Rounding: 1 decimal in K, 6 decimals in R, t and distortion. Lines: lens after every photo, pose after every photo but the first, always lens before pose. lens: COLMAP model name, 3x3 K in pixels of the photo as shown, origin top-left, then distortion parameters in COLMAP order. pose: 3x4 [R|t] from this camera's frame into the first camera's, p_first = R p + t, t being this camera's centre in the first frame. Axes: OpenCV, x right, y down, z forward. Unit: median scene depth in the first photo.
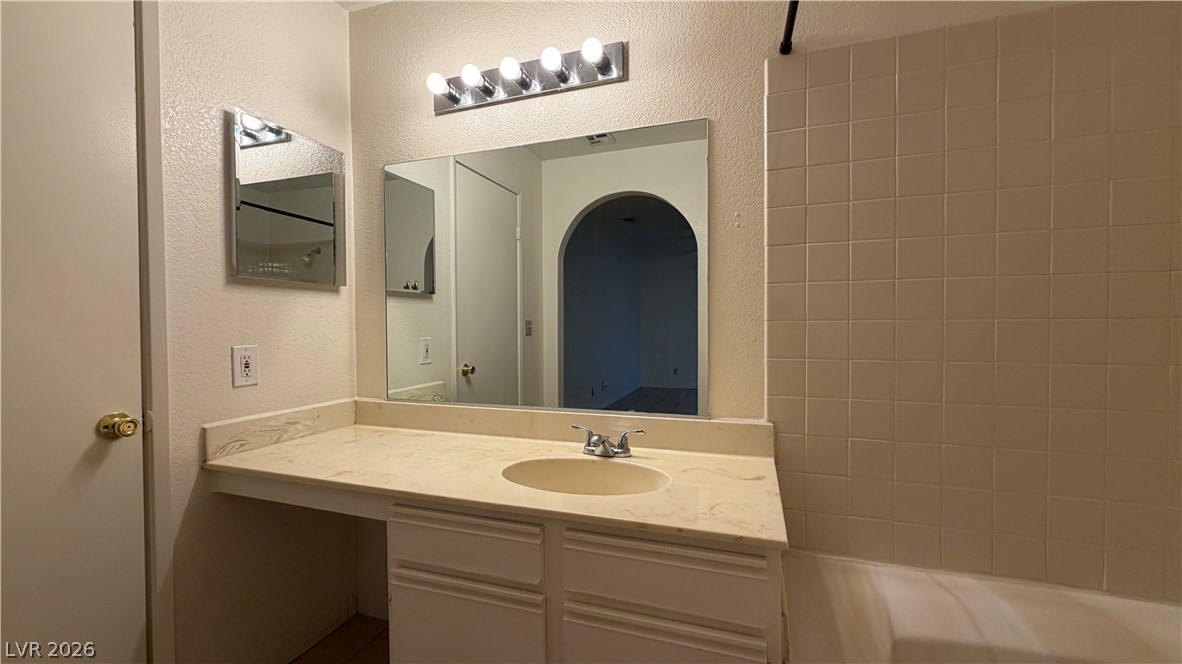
lens RADIAL K [[472.7, 0, 588.6], [0, 472.7, 329.6], [0, 0, 1]] dist [-0.000539, 0.000763]
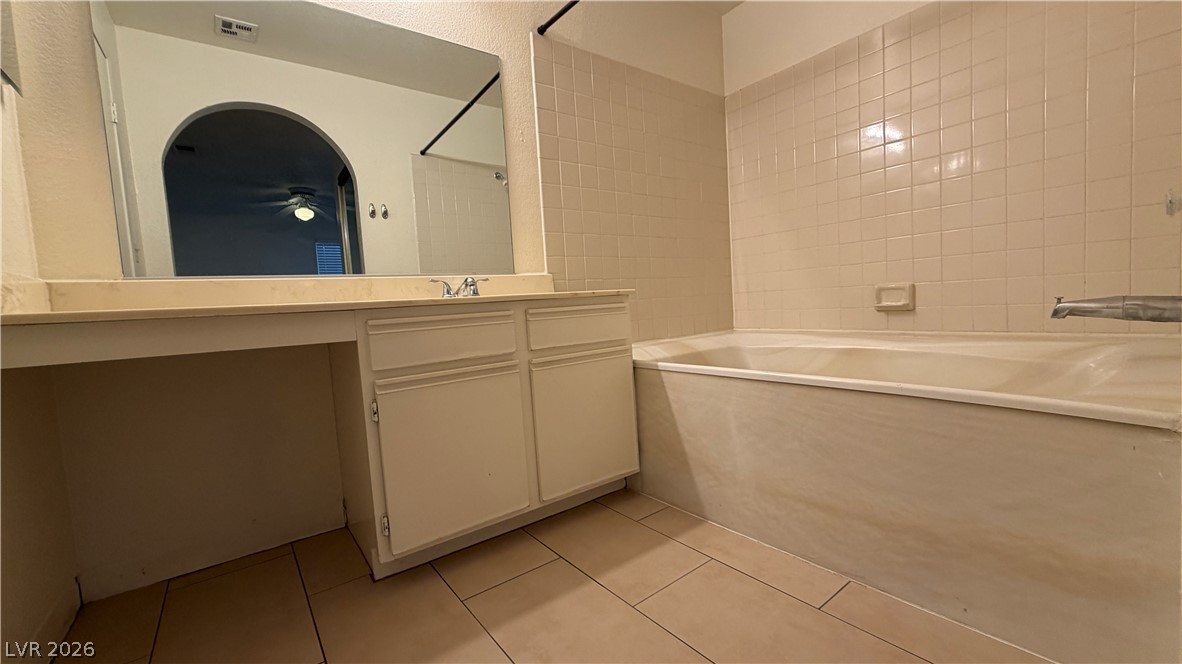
lens RADIAL K [[472.7, 0, 587.2], [0, 472.7, 331.1], [0, 0, 1]] dist [-0.000539, 0.000763]
pose [[0.565097, -0.075752, 0.821539, -0.840870], [0.065491, 0.996752, 0.046860, 0.322792], [-0.822421, 0.027322, 0.568223, 0.022966]]
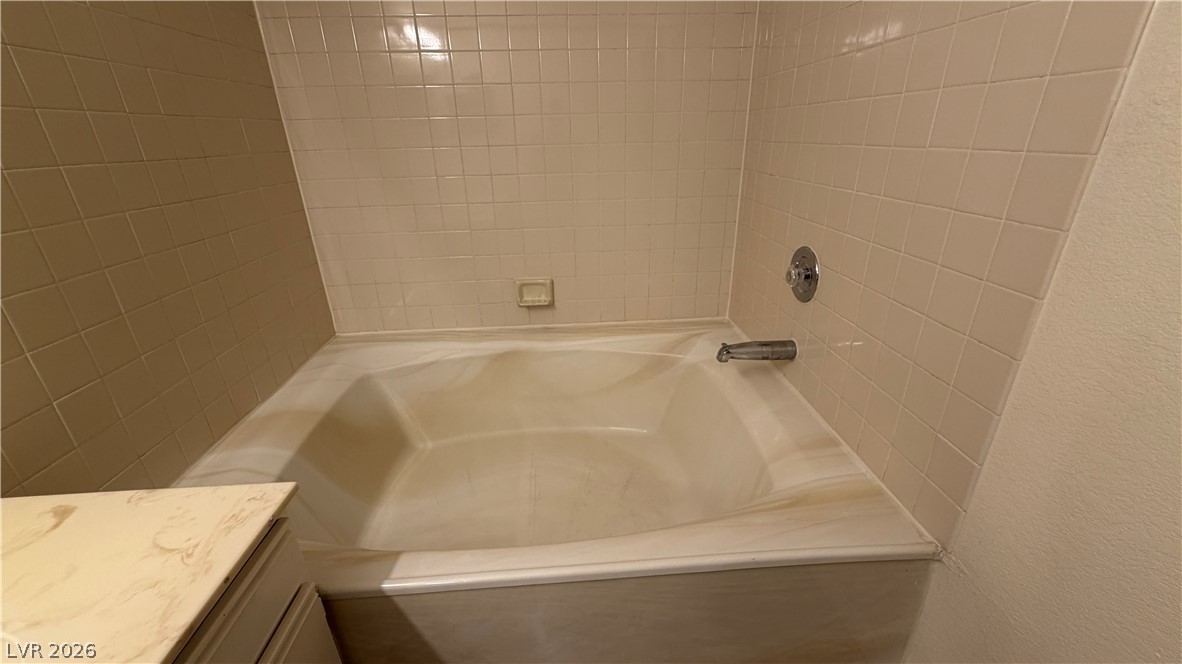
lens RADIAL K [[472.7, 0, 583.4], [0, 472.7, 331.6], [0, 0, 1]] dist [-0.000539, 0.000763]
pose [[-0.367929, -0.343605, 0.864039, -0.323986], [0.044310, 0.921686, 0.385398, -0.110938], [-0.928797, 0.180084, -0.323890, 0.445446]]
